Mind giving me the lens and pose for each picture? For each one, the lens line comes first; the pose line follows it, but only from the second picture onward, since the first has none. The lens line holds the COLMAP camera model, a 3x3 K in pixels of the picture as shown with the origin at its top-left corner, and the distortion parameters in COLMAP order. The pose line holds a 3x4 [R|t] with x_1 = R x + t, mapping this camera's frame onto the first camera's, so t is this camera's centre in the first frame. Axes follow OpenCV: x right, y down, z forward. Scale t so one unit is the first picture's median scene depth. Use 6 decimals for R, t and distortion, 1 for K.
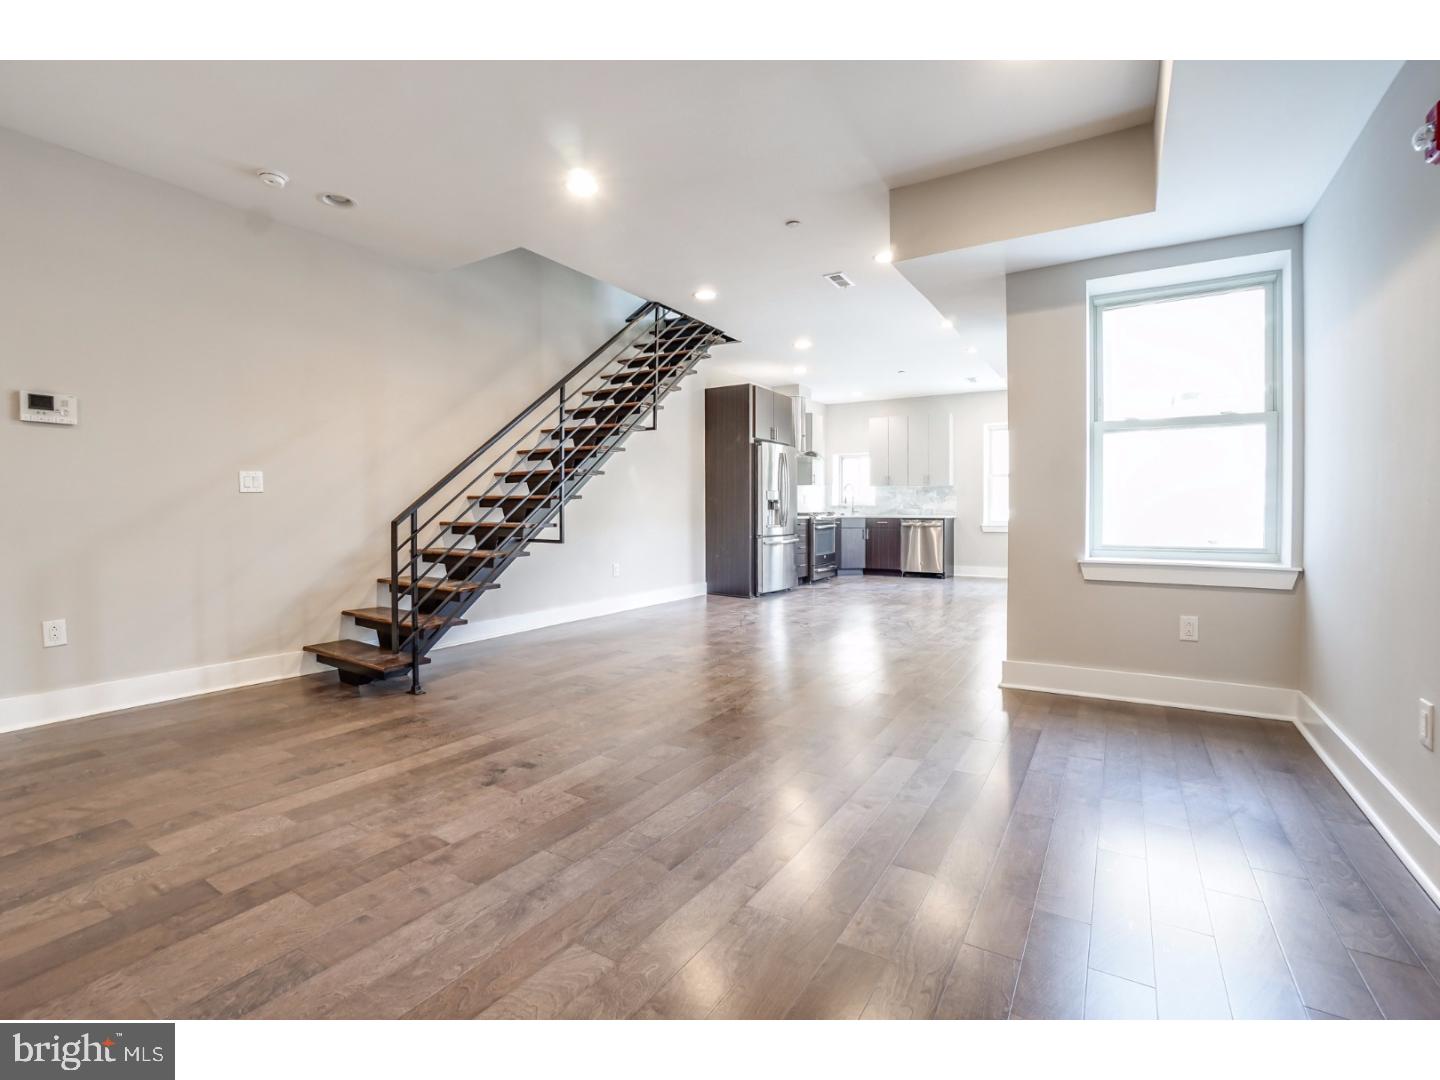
lens RADIAL K [[653.7, 0, 729.4], [0, 653.7, 529.1], [0, 0, 1]] dist [-0.053389, 0.012825]
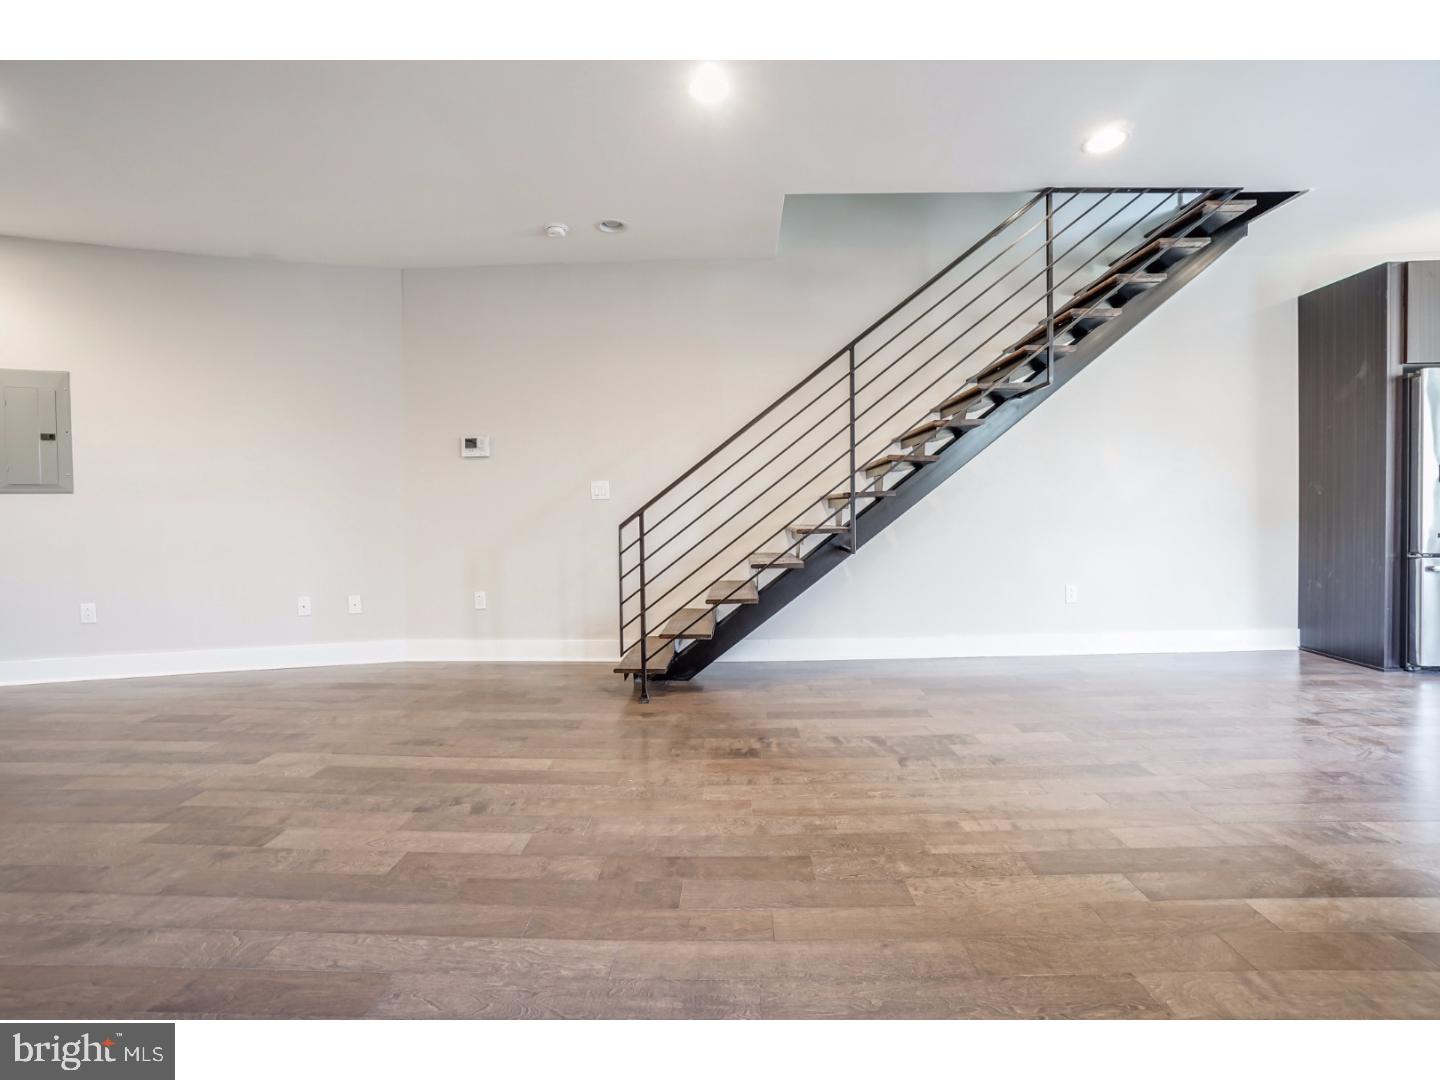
lens RADIAL K [[653.7, 0, 737.3], [0, 653.7, 531.4], [0, 0, 1]] dist [-0.053389, 0.012825]
pose [[0.501000, 0.011977, -0.865364, 0.396458], [-0.010449, 0.999915, 0.007789, -0.009732], [0.865384, 0.005140, 0.501083, 0.574970]]
